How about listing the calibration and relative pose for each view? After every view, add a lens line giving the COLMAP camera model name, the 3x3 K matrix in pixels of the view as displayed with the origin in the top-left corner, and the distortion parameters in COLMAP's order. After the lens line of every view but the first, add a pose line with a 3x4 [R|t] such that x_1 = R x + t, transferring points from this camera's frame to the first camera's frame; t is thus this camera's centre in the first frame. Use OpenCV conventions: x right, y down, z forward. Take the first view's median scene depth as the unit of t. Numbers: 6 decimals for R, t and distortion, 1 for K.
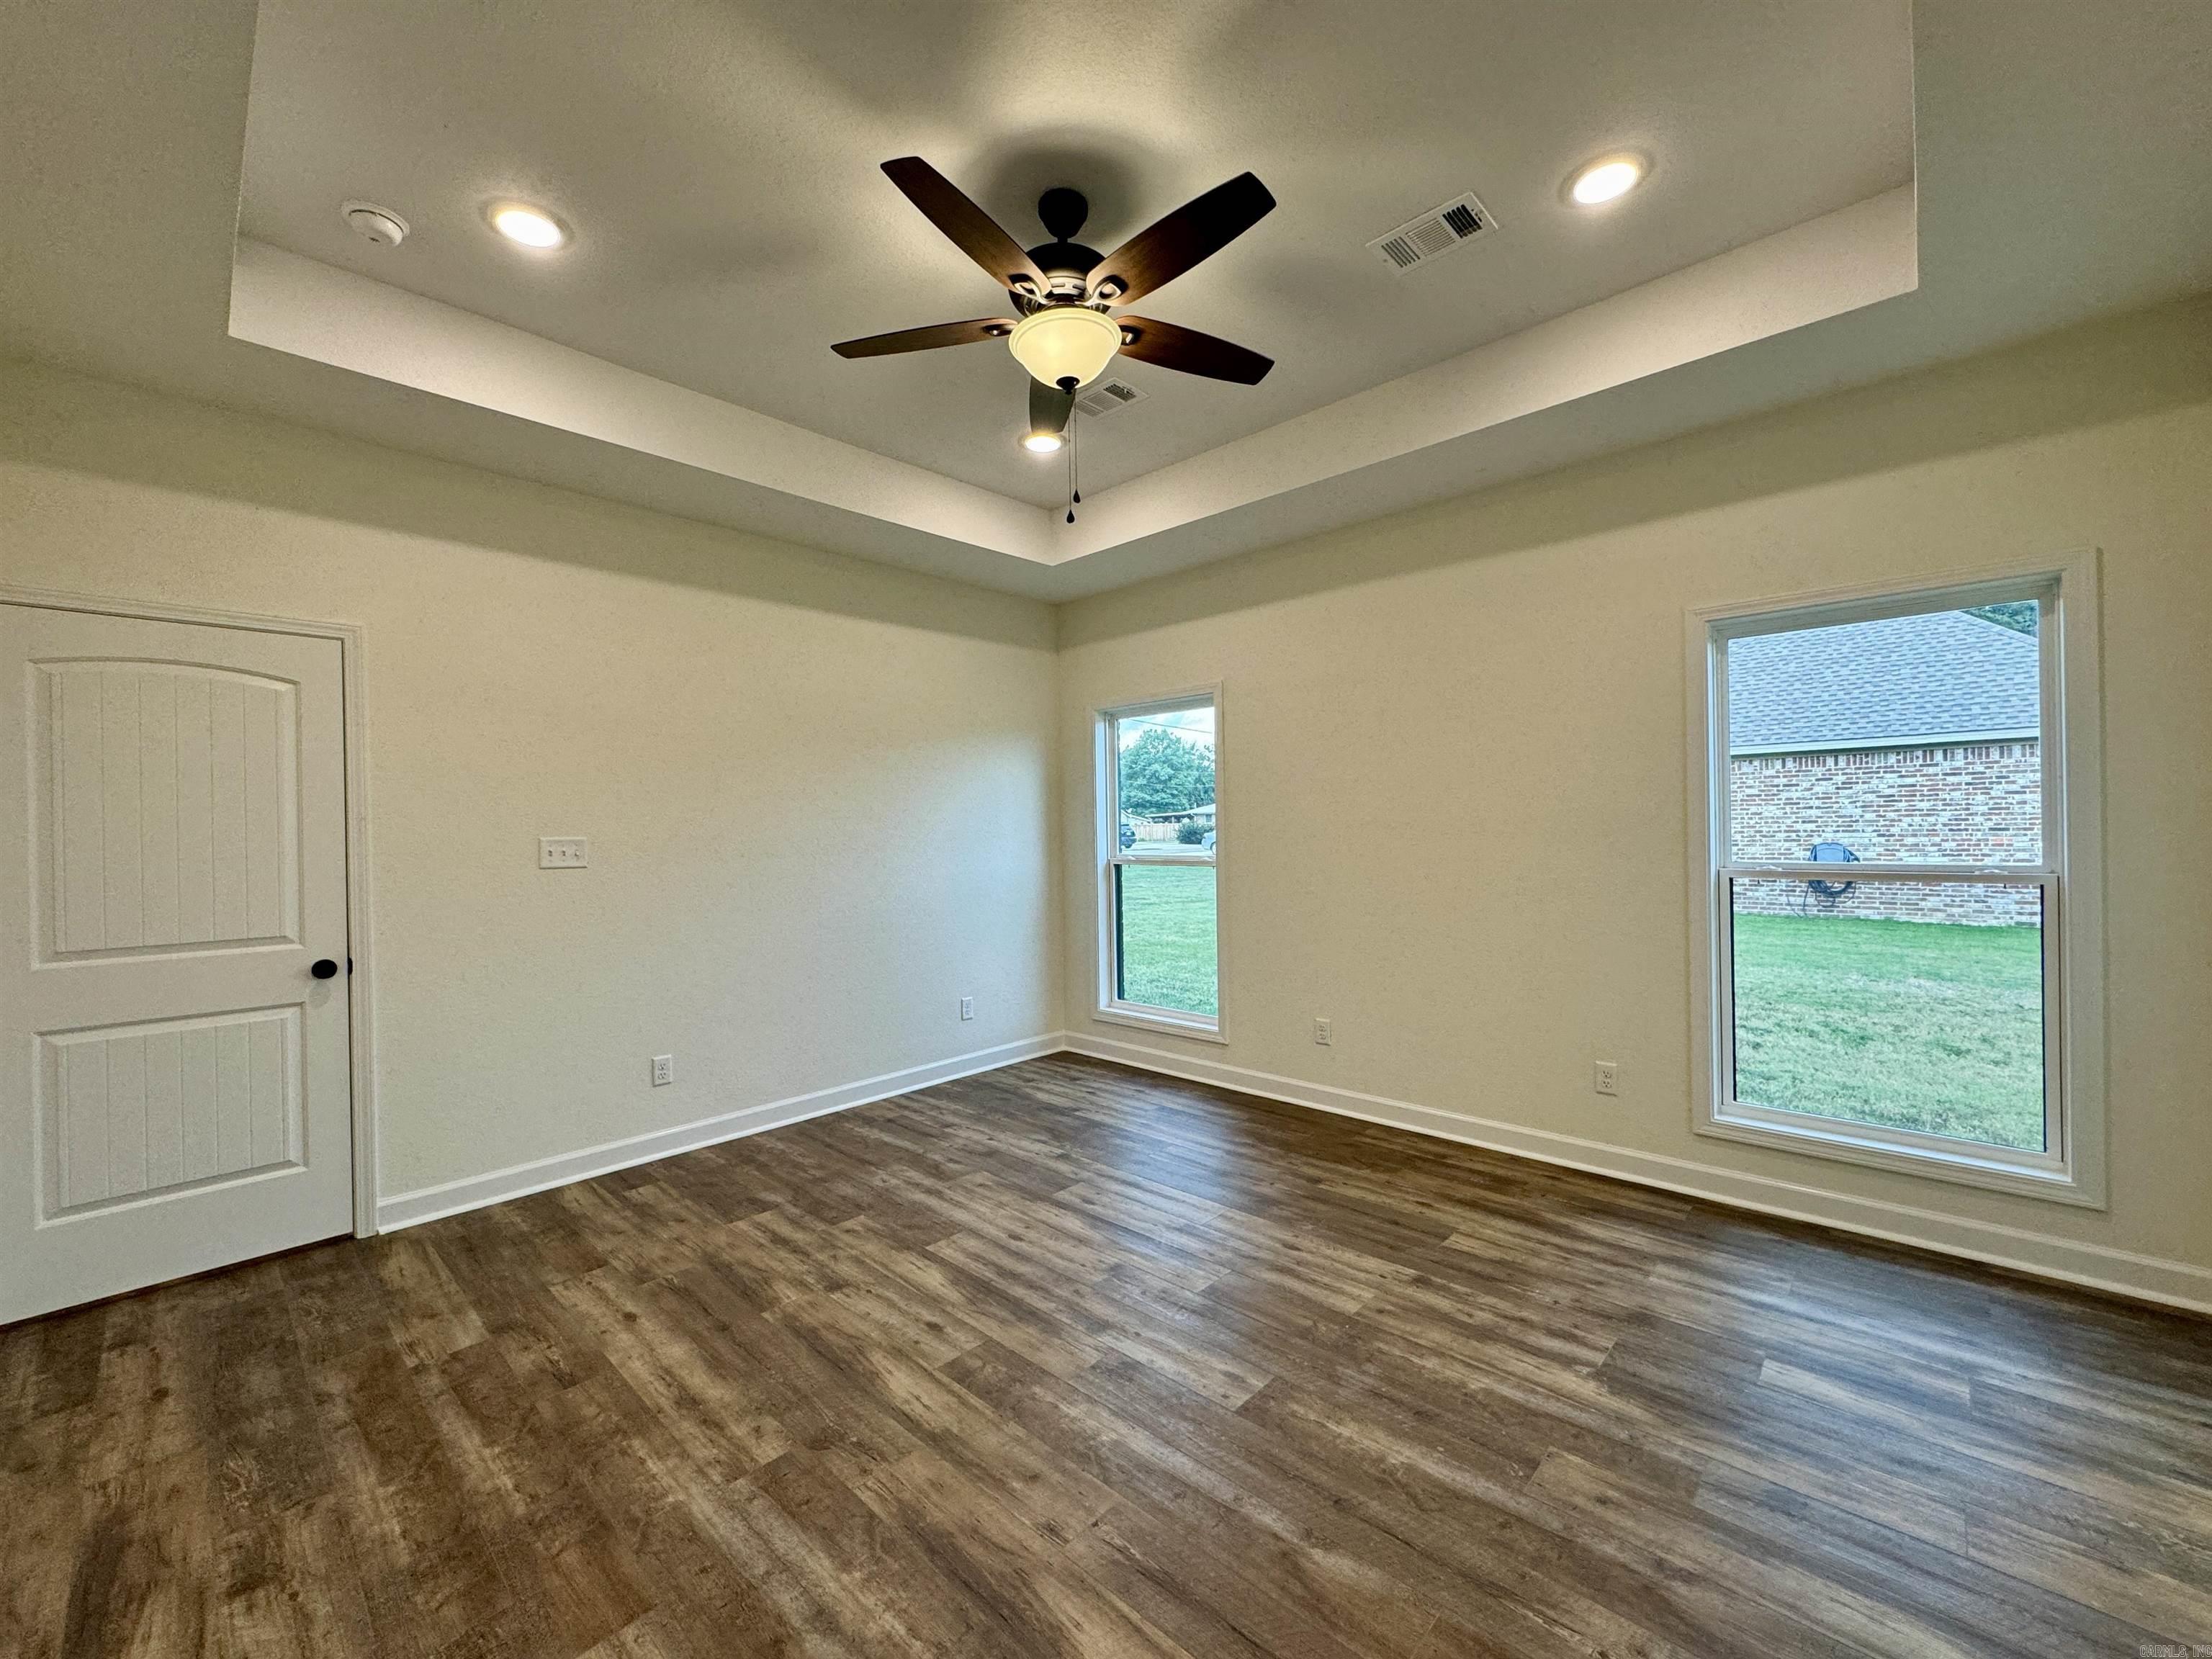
lens RADIAL K [[883.8, 0, 1107.5], [0, 883.8, 833.2], [0, 0, 1]] dist [-0.000457, 0.000033]
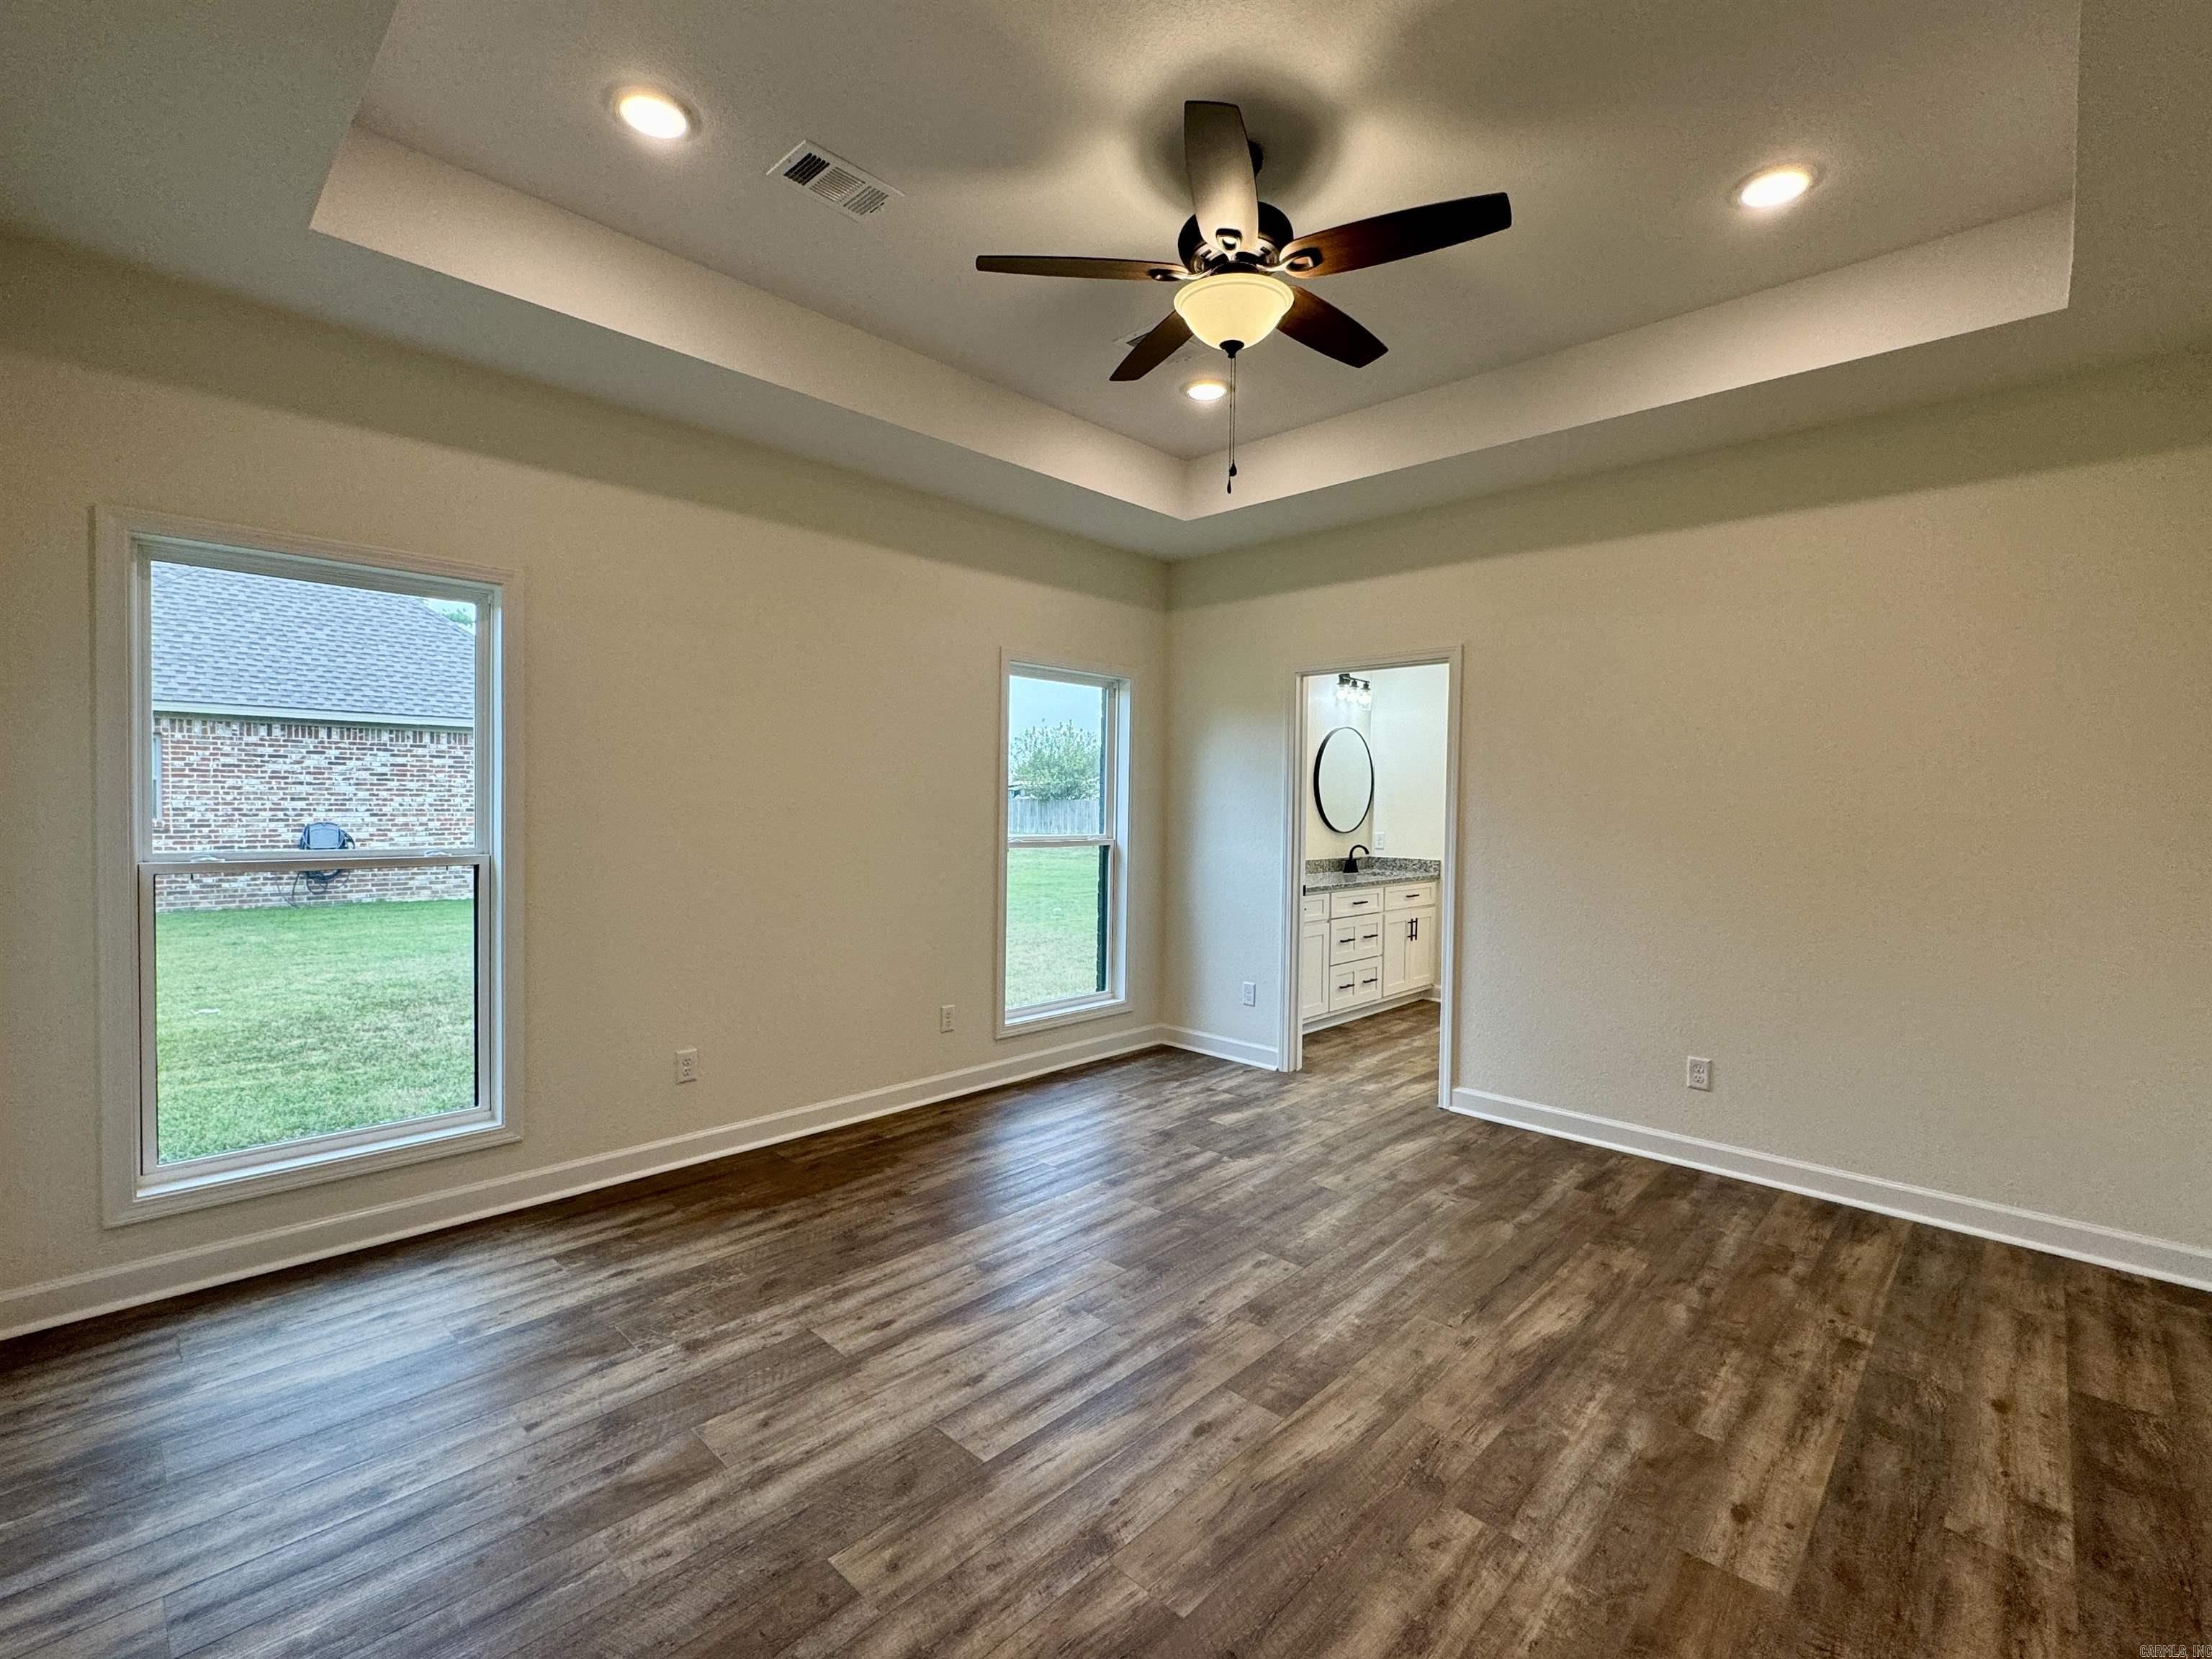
lens RADIAL K [[977.3, 0, 1112.6], [0, 977.3, 820.9], [0, 0, 1]] dist [0.000837, -0.000628]
pose [[0.008683, -0.001027, 0.999962, -0.775565], [-0.008457, 0.999964, 0.001101, 0.004202], [-0.999927, -0.008466, 0.008674, 0.771874]]
